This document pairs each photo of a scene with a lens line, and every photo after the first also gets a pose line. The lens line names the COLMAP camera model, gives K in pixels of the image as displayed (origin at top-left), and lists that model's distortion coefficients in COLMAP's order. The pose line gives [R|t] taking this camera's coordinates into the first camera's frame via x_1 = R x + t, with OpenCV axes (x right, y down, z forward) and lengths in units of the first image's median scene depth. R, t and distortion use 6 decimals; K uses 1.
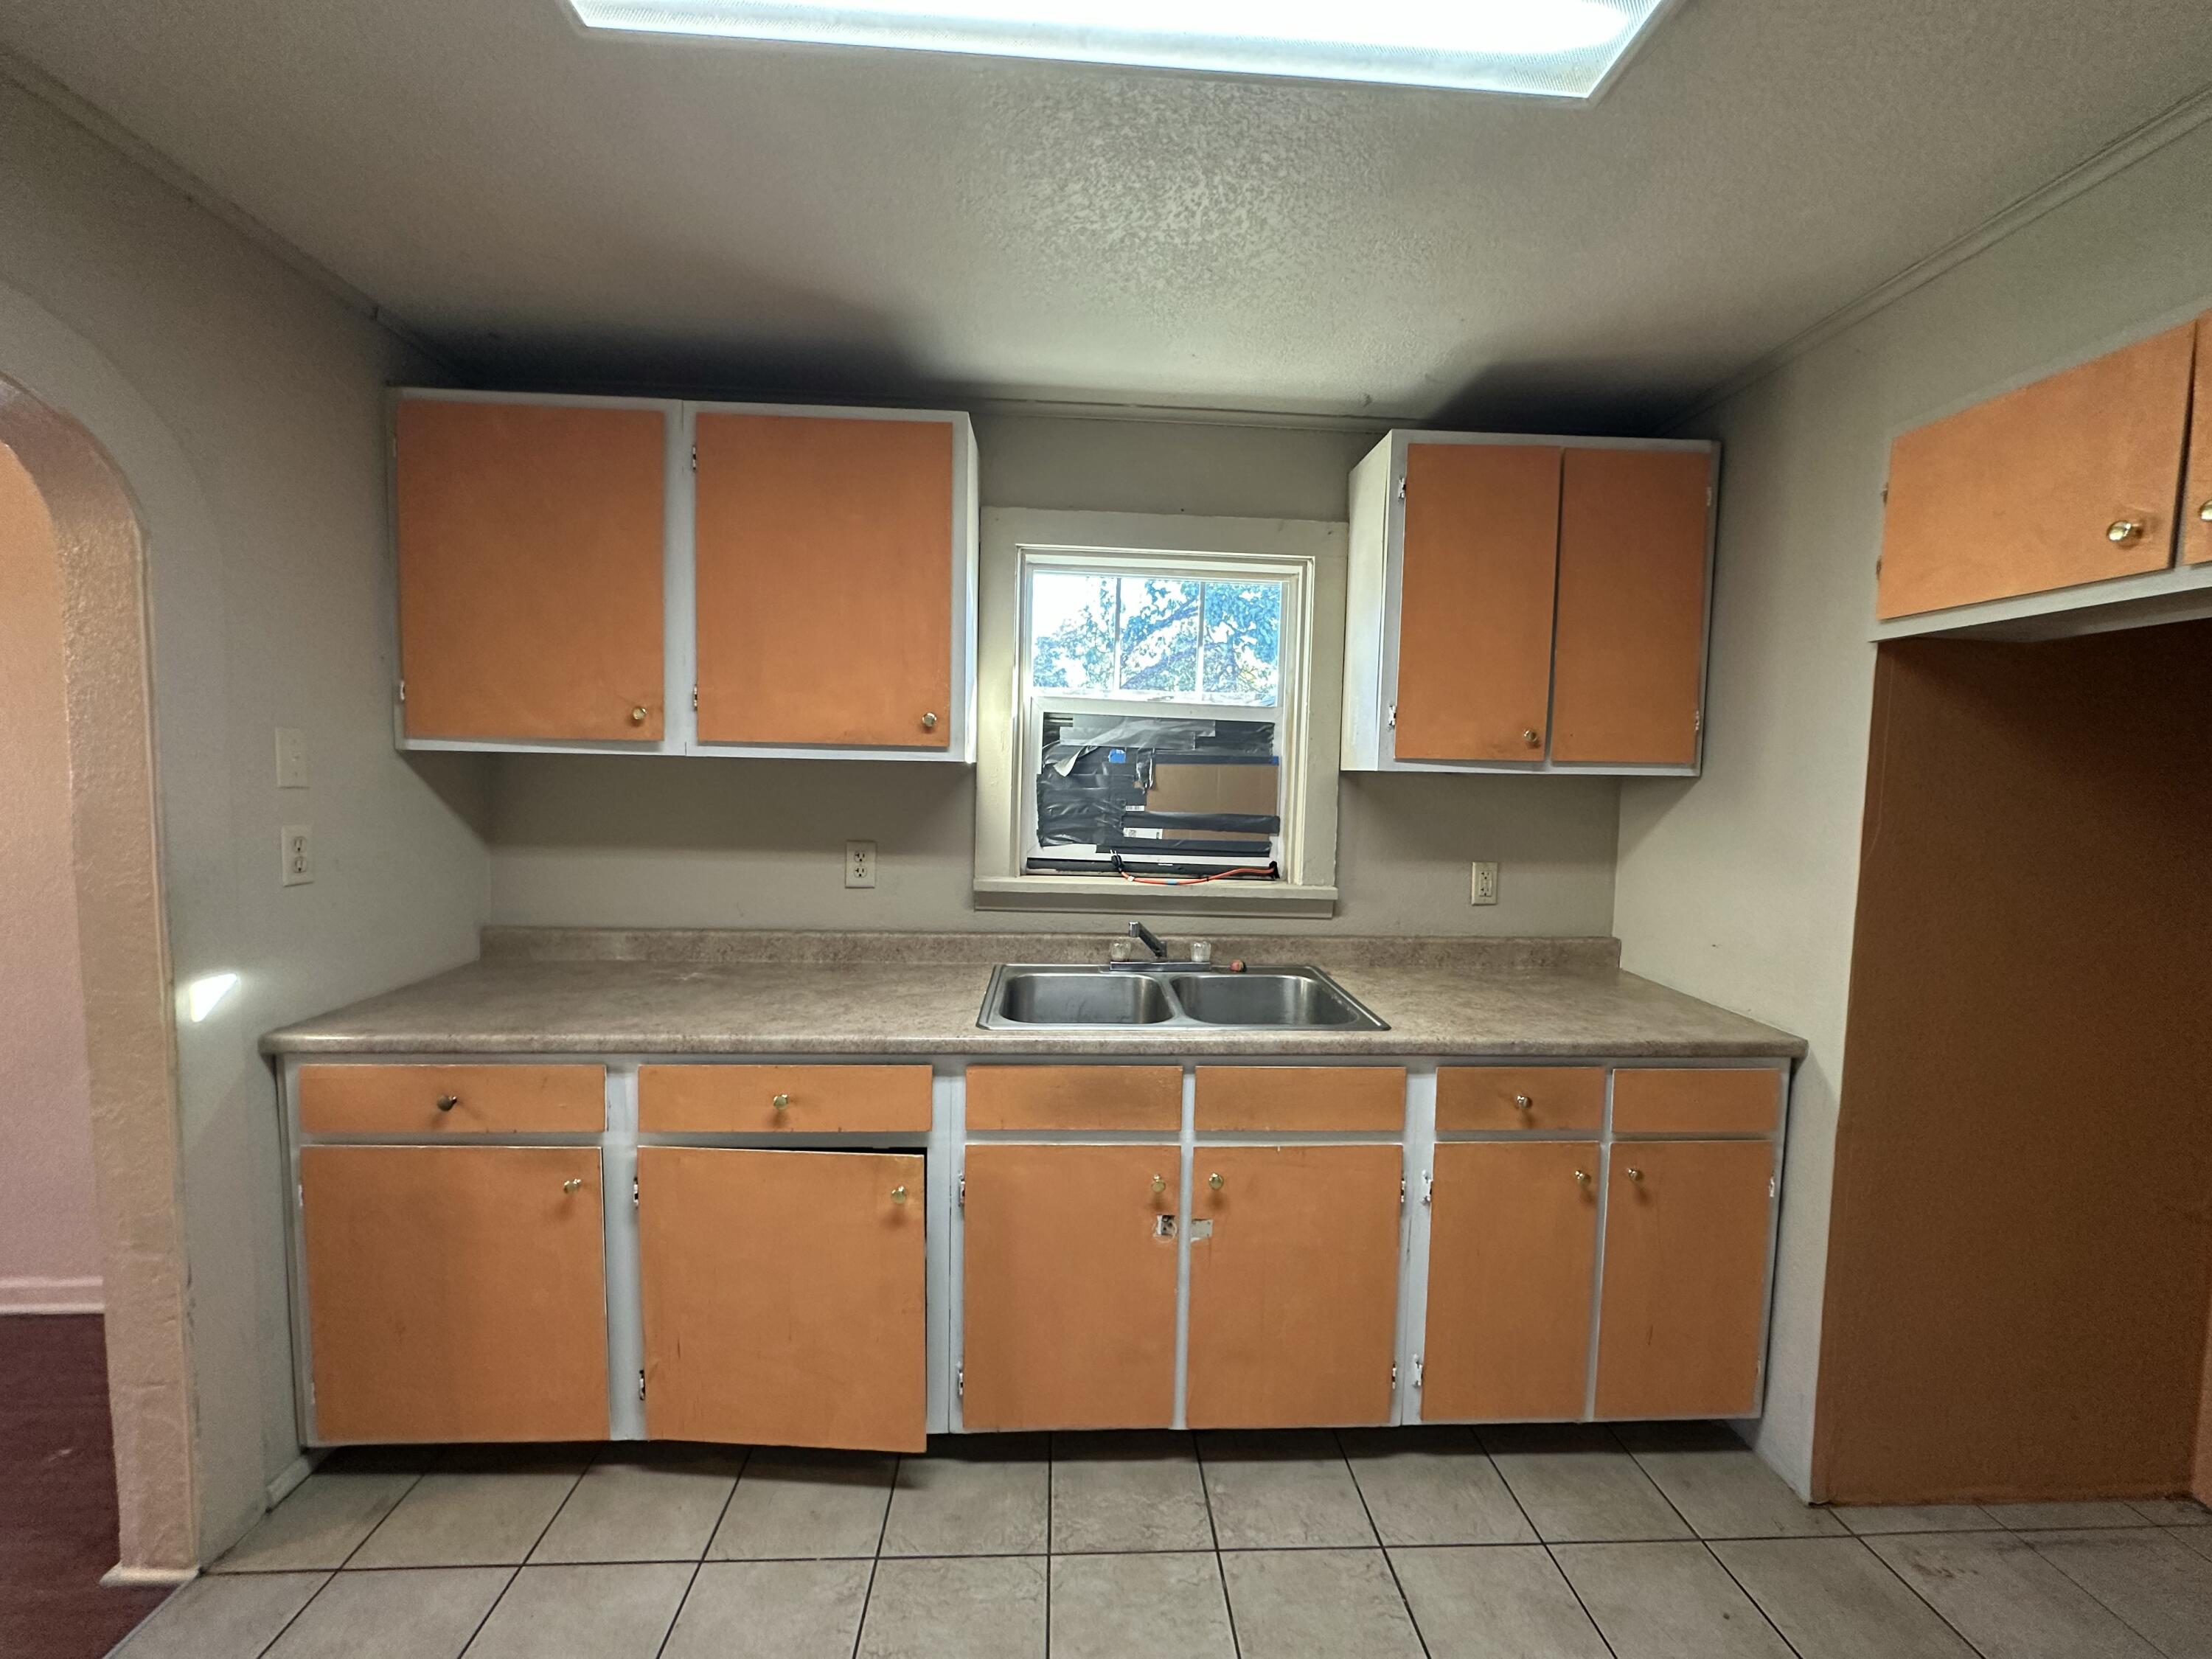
lens RADIAL K [[881.7, 0, 1106.0], [0, 881.7, 829.5], [0, 0, 1]] dist [-0.001937, 0.000653]
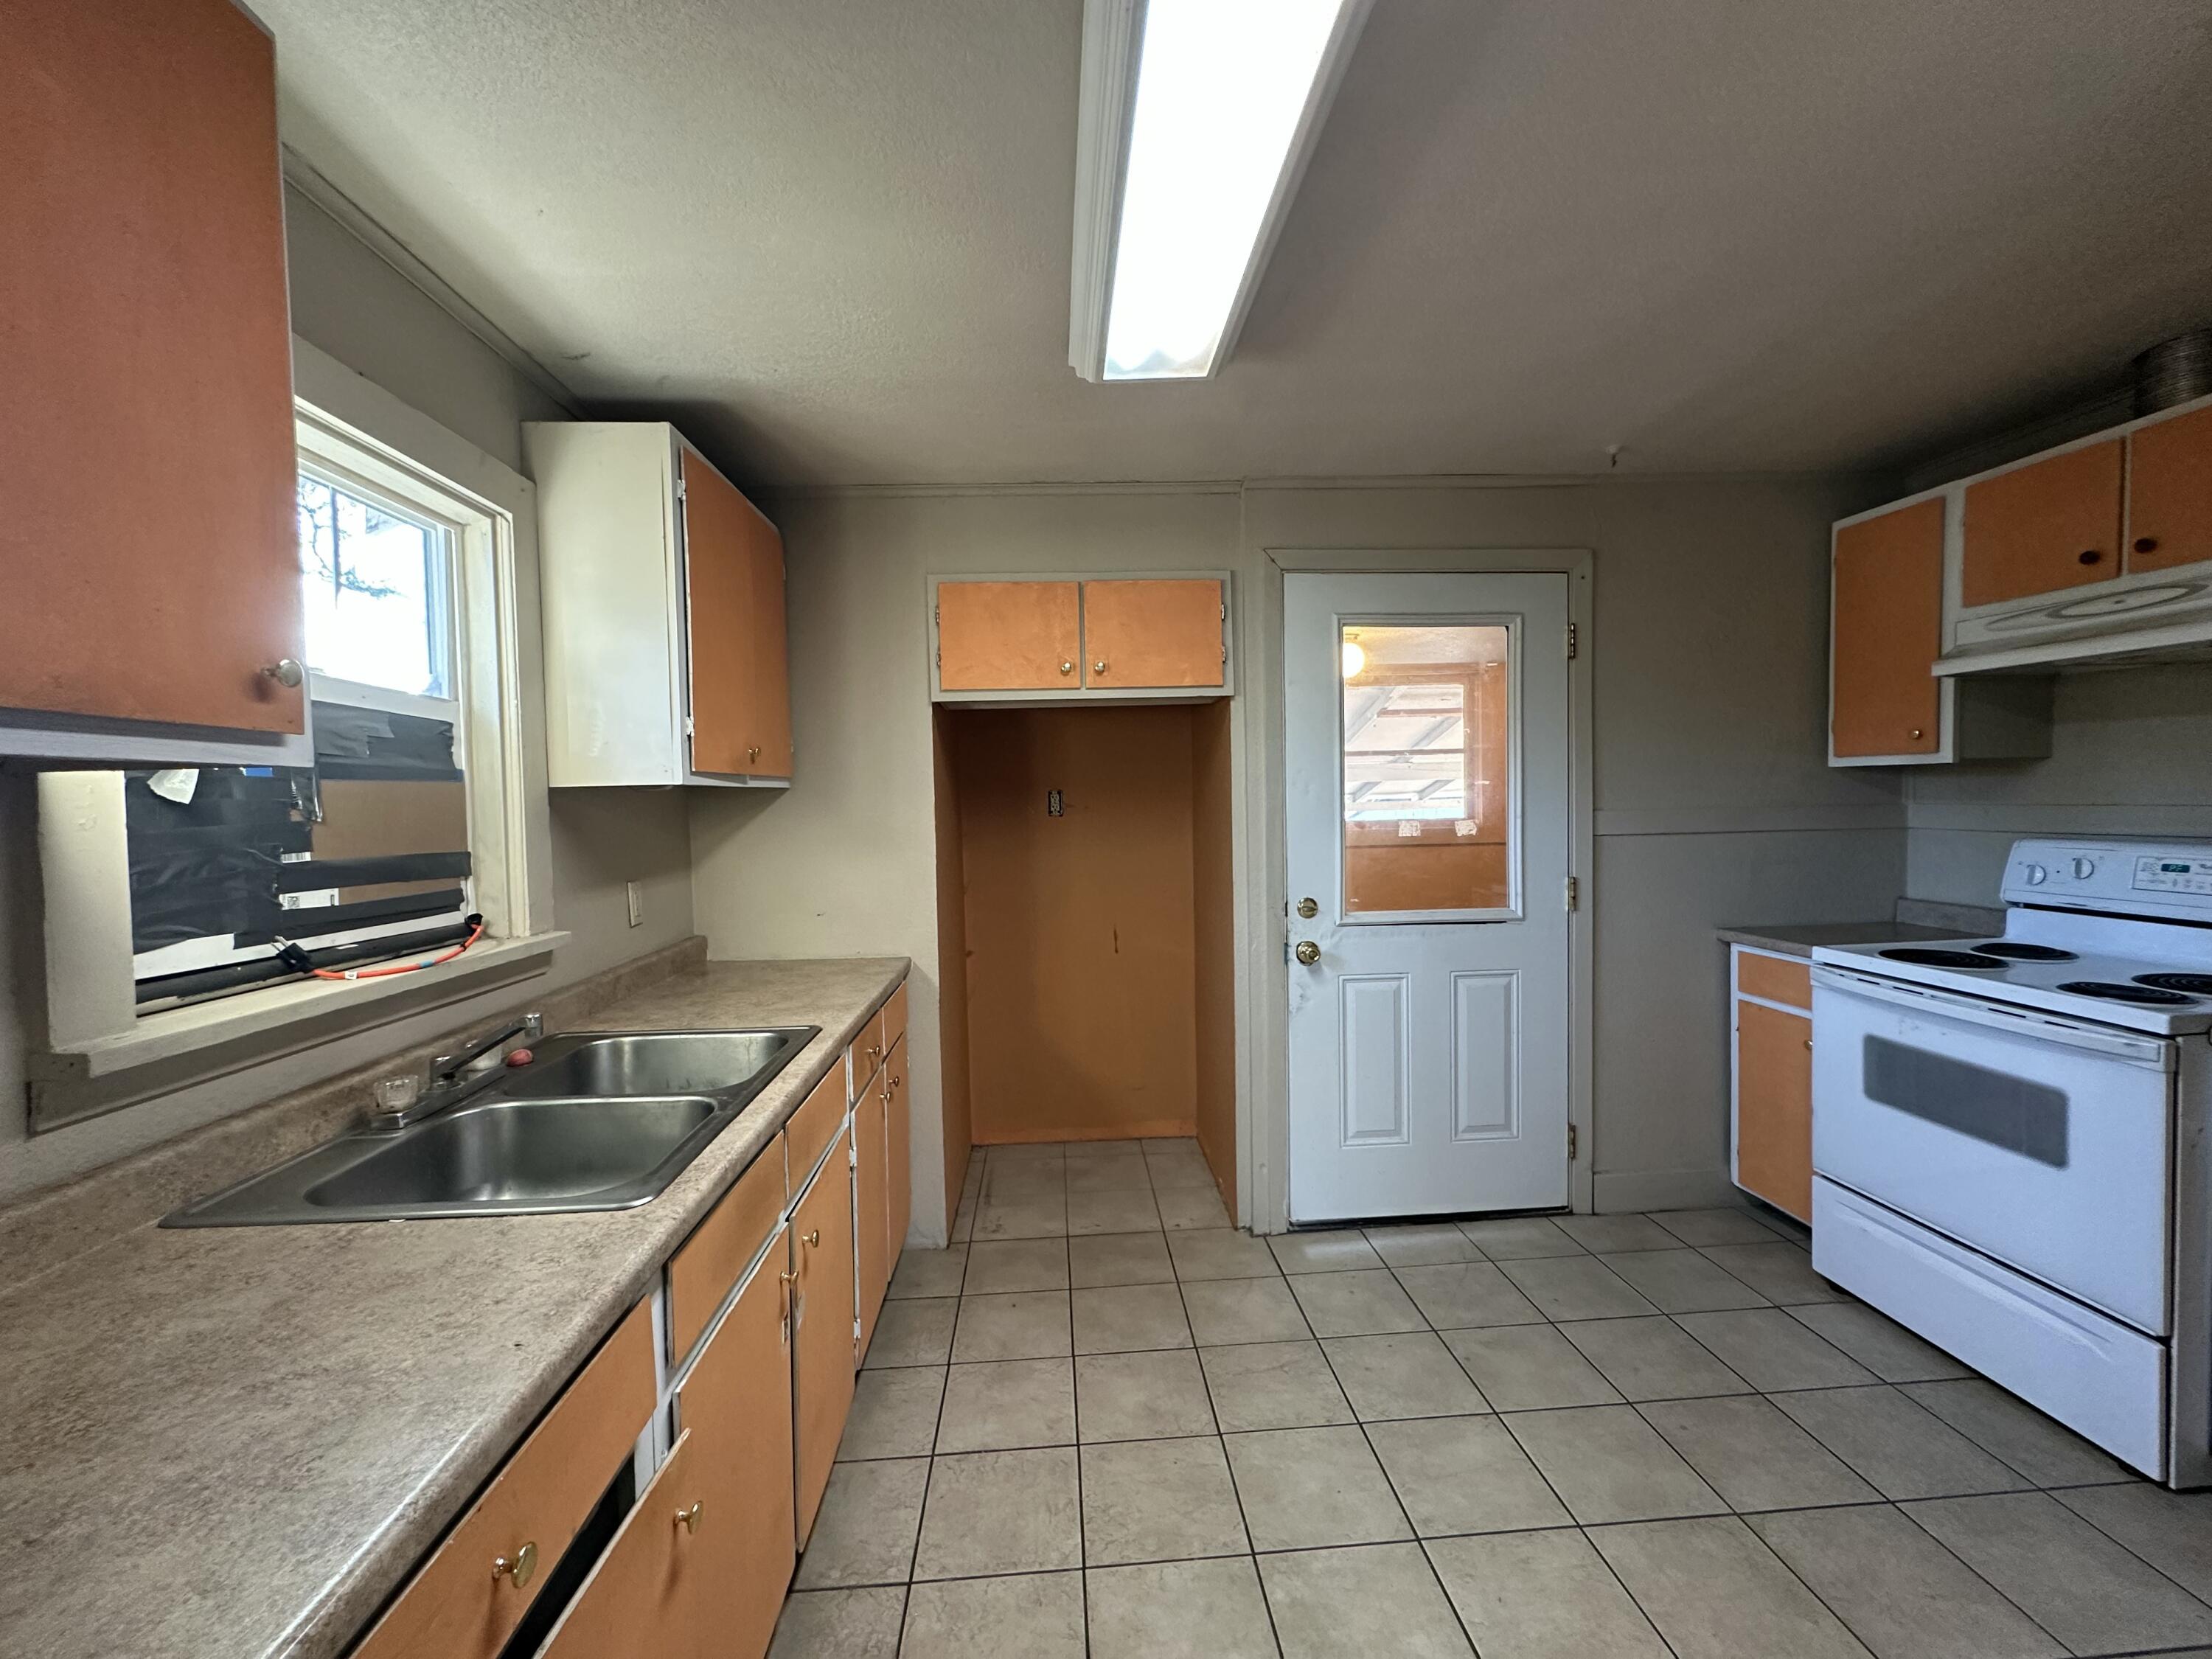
lens RADIAL K [[881.7, 0, 1106.0], [0, 881.7, 829.5], [0, 0, 1]] dist [-0.001937, 0.000653]
pose [[-0.010742, -0.054619, 0.998449, -0.559464], [0.091692, 0.994247, 0.055375, -0.026664], [-0.995729, 0.092145, -0.005672, 0.502204]]
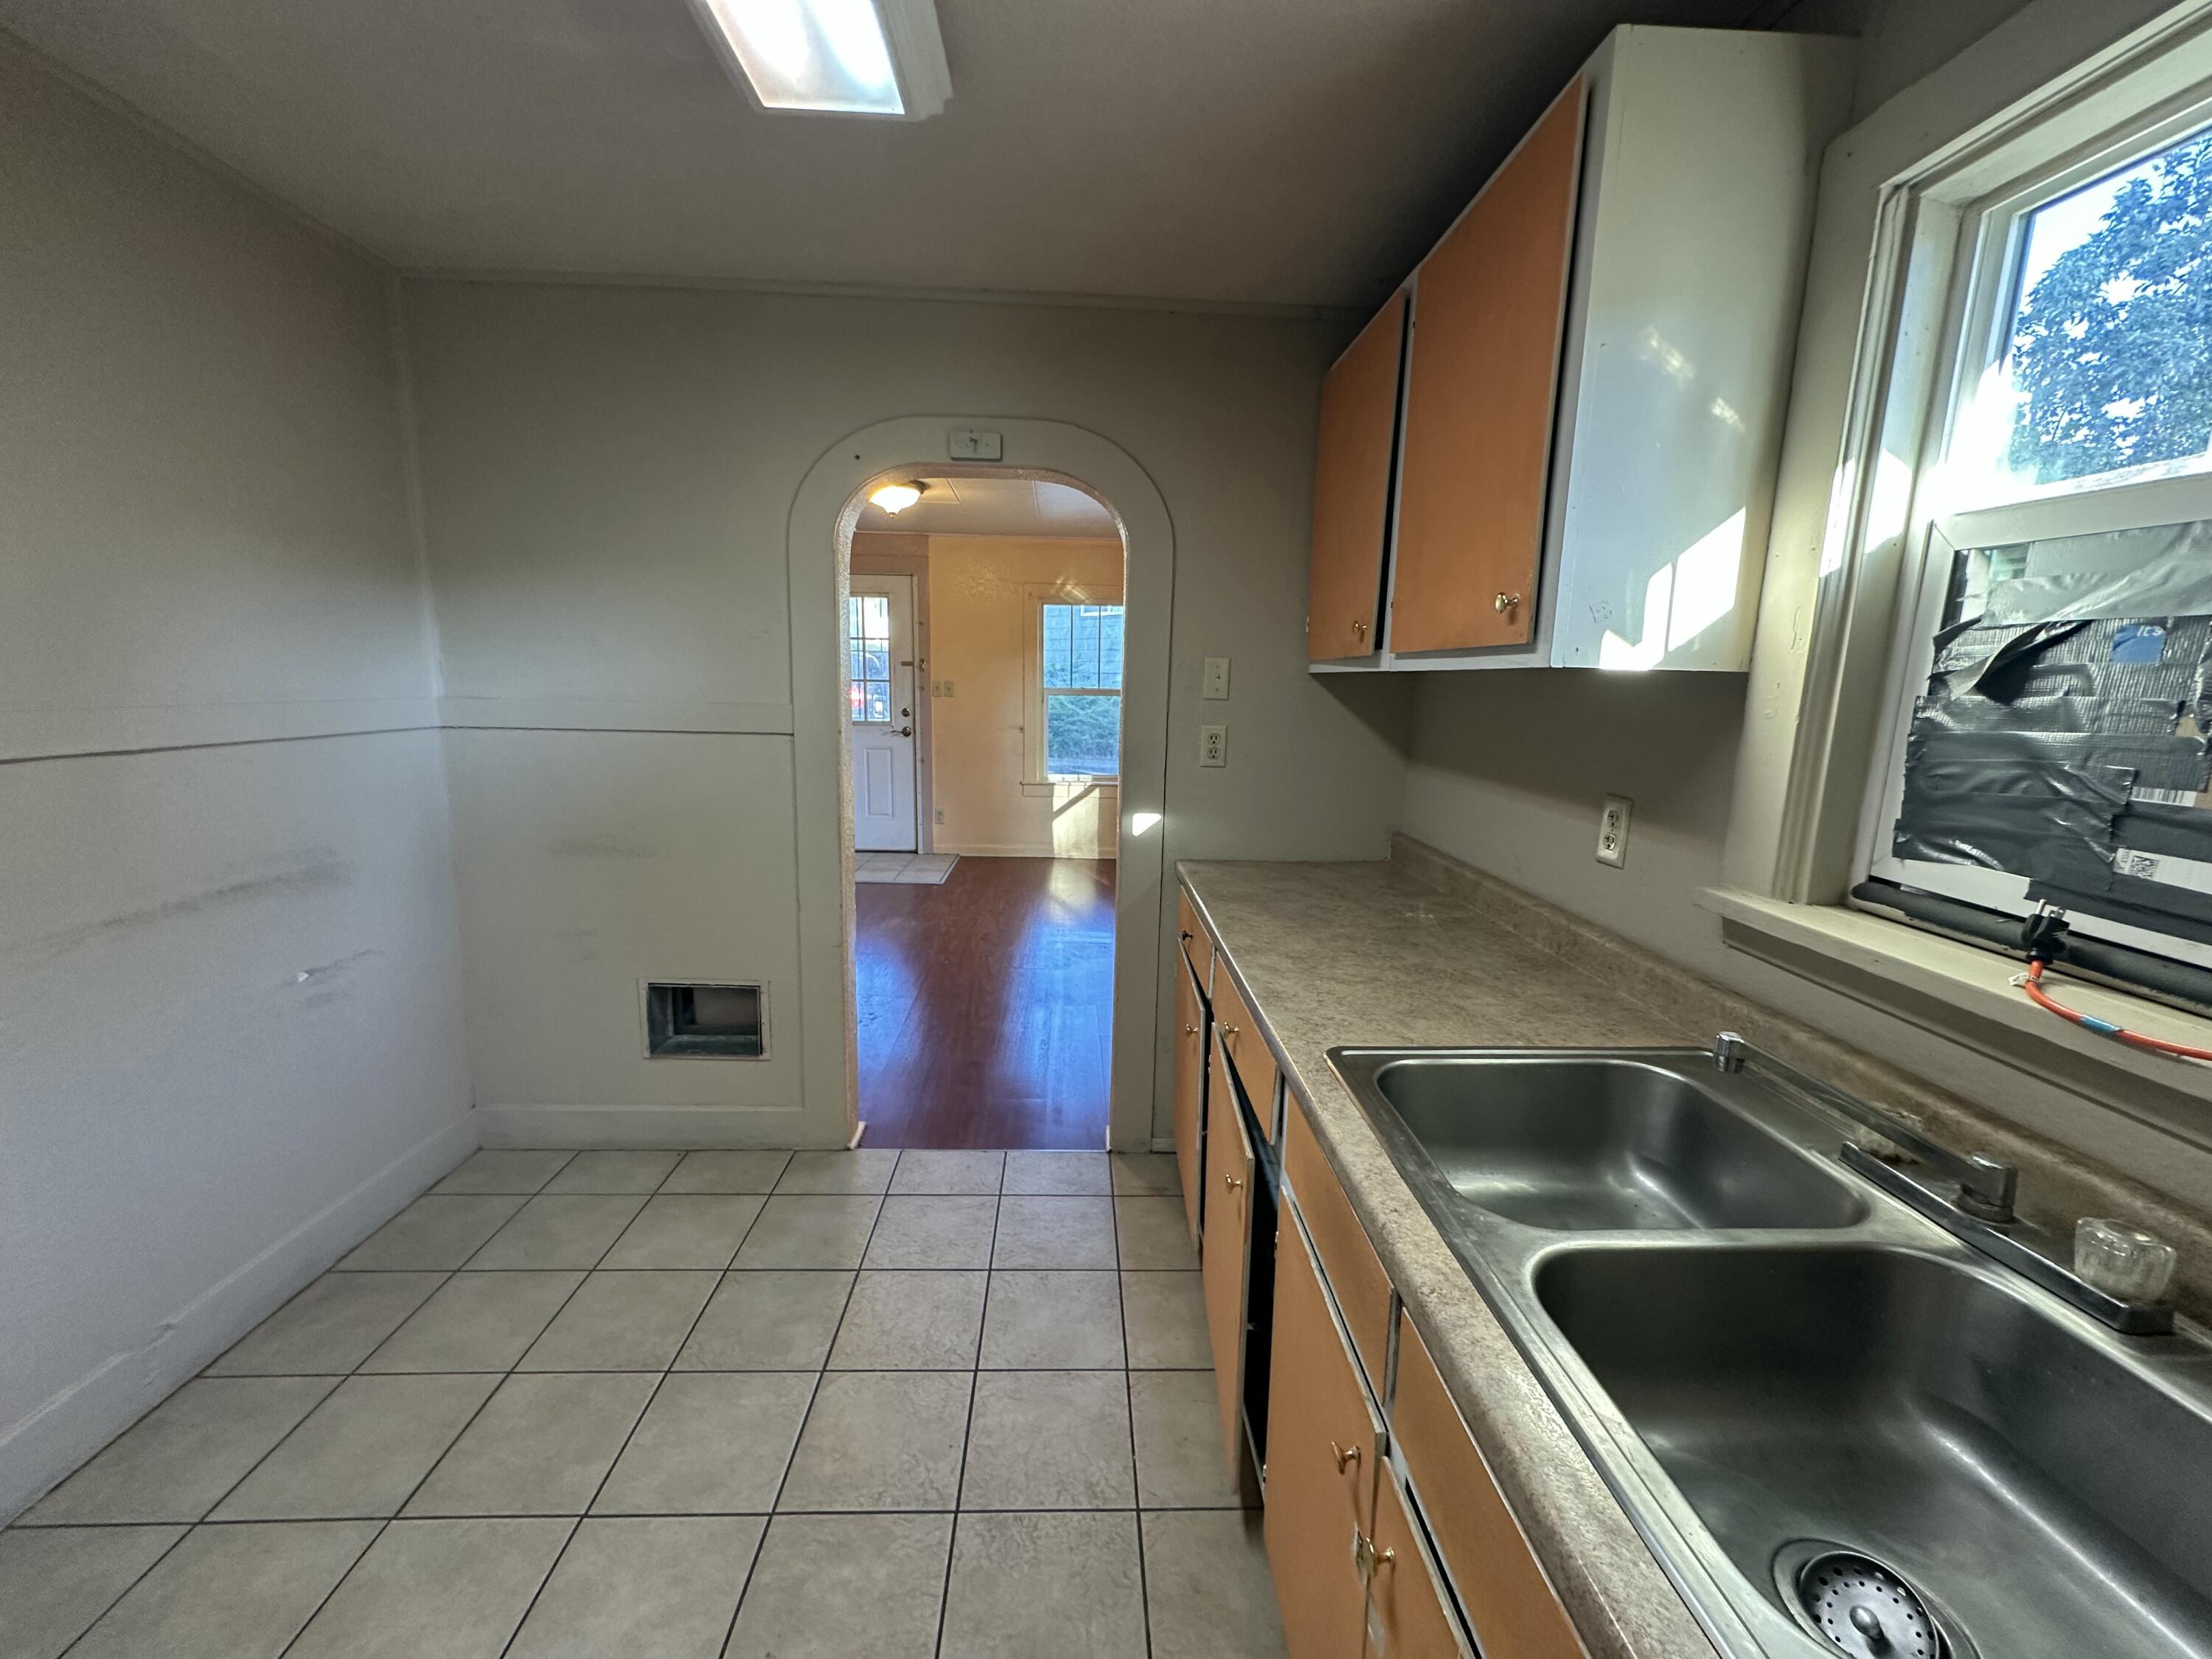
lens RADIAL K [[881.7, 0, 1106.0], [0, 881.7, 829.5], [0, 0, 1]] dist [-0.001937, 0.000653]
pose [[-0.015638, 0.147011, -0.989011, 0.394857], [-0.093242, 0.984607, 0.147831, -0.024674], [0.995521, 0.094530, -0.001690, 0.616169]]
